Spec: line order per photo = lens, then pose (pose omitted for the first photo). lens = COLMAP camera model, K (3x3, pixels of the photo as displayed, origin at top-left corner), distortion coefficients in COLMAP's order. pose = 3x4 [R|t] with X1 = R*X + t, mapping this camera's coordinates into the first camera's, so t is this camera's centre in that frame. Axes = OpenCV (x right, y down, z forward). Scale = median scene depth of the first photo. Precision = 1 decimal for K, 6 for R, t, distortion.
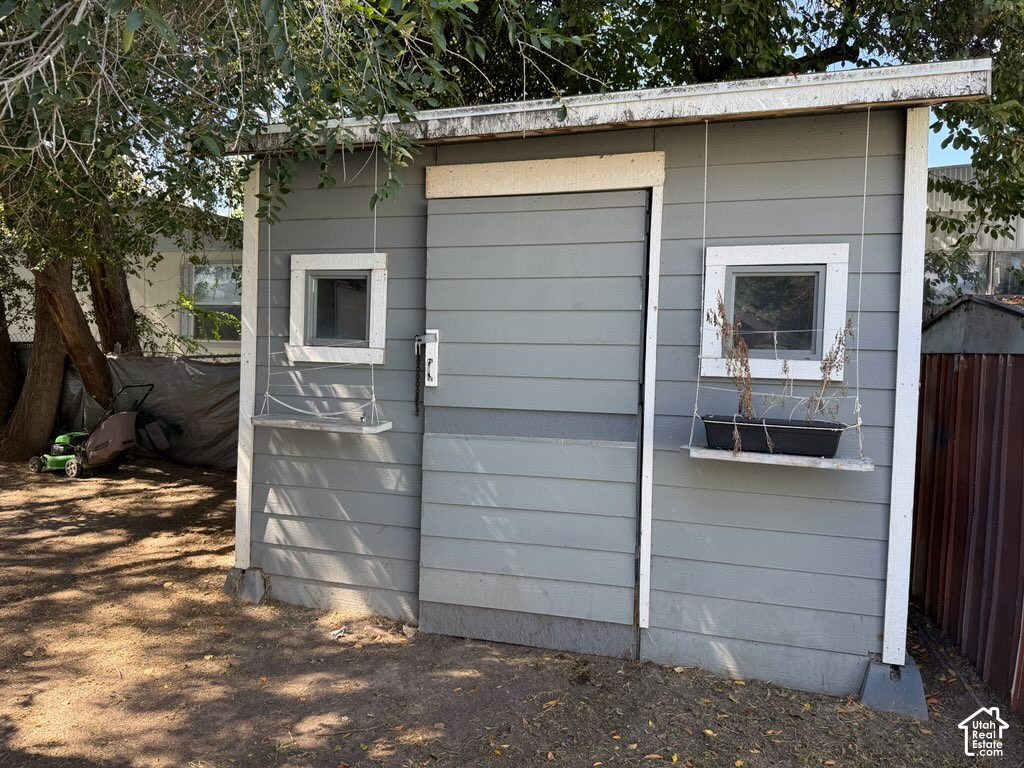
lens RADIAL K [[720.5, 0, 506.3], [0, 720.5, 377.1], [0, 0, 1]] dist [0.064749, -0.114386]
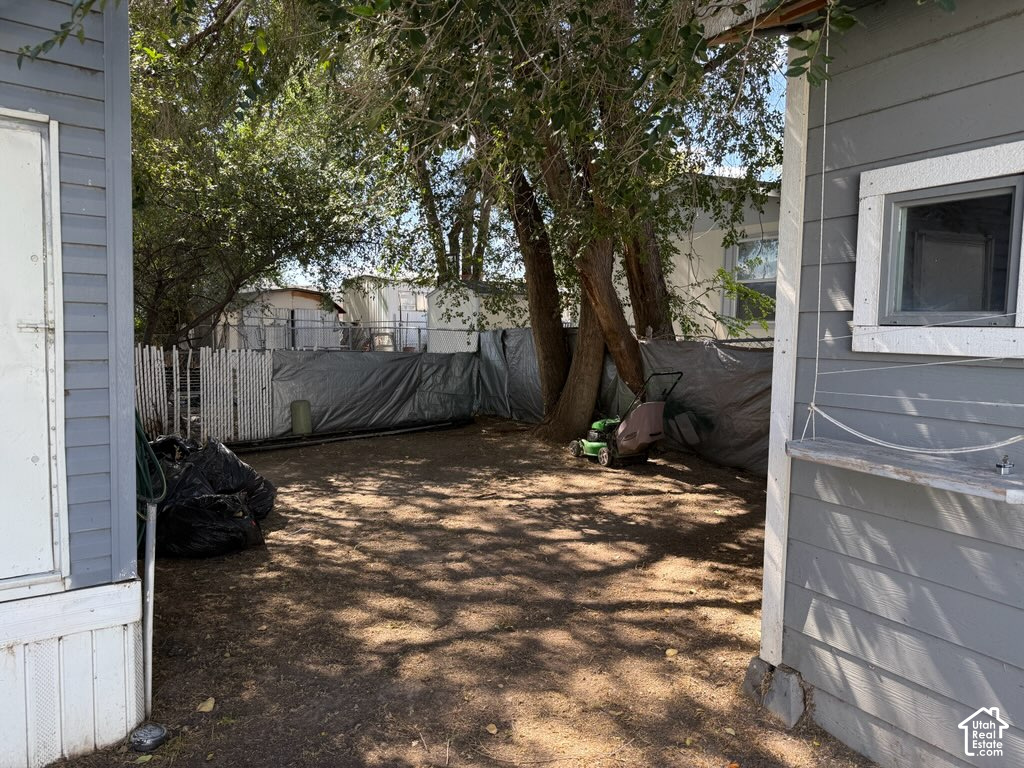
lens RADIAL K [[720.5, 0, 506.3], [0, 720.5, 377.1], [0, 0, 1]] dist [0.064749, -0.114386]
pose [[0.751268, 0.026394, -0.659470, -0.065387], [-0.007790, 0.999485, 0.031128, -0.010503], [0.659952, -0.018248, 0.751087, 0.199458]]
